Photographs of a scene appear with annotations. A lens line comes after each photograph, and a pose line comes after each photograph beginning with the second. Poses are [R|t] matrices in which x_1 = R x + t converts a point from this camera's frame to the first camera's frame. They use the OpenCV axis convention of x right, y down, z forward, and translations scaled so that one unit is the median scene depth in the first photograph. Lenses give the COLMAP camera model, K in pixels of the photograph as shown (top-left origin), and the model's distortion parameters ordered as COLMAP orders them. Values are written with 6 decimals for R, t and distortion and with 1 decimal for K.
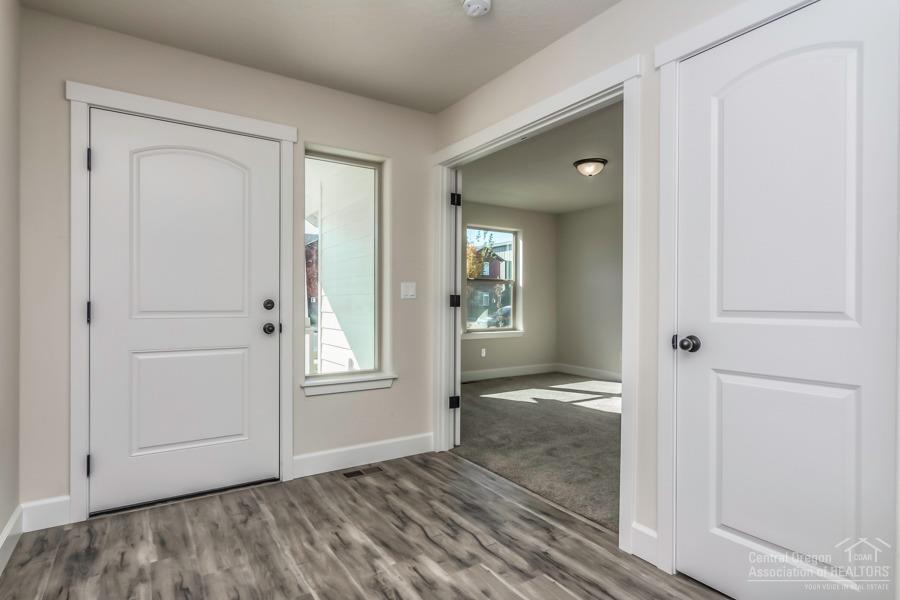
lens RADIAL K [[474.2, 0, 446.4], [0, 474.2, 302.0], [0, 0, 1]] dist [-0.001128, -0.000126]
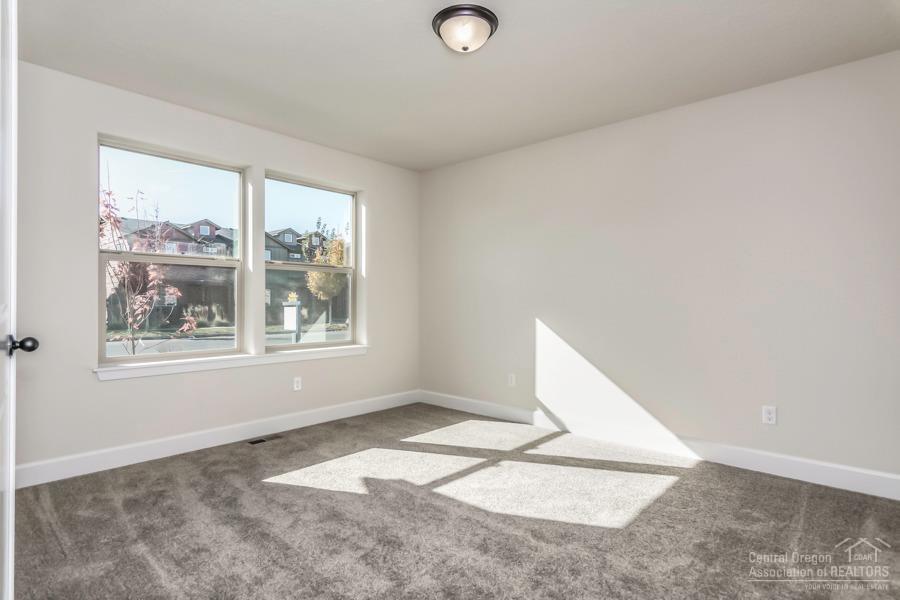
lens RADIAL K [[474.2, 0, 449.6], [0, 474.2, 300.4], [0, 0, 1]] dist [-0.001128, -0.000126]
pose [[0.965844, -0.000463, 0.259123, 0.129027], [0.000791, 0.999999, -0.001160, 0.000631], [-0.259123, 0.001325, 0.965844, 0.425503]]
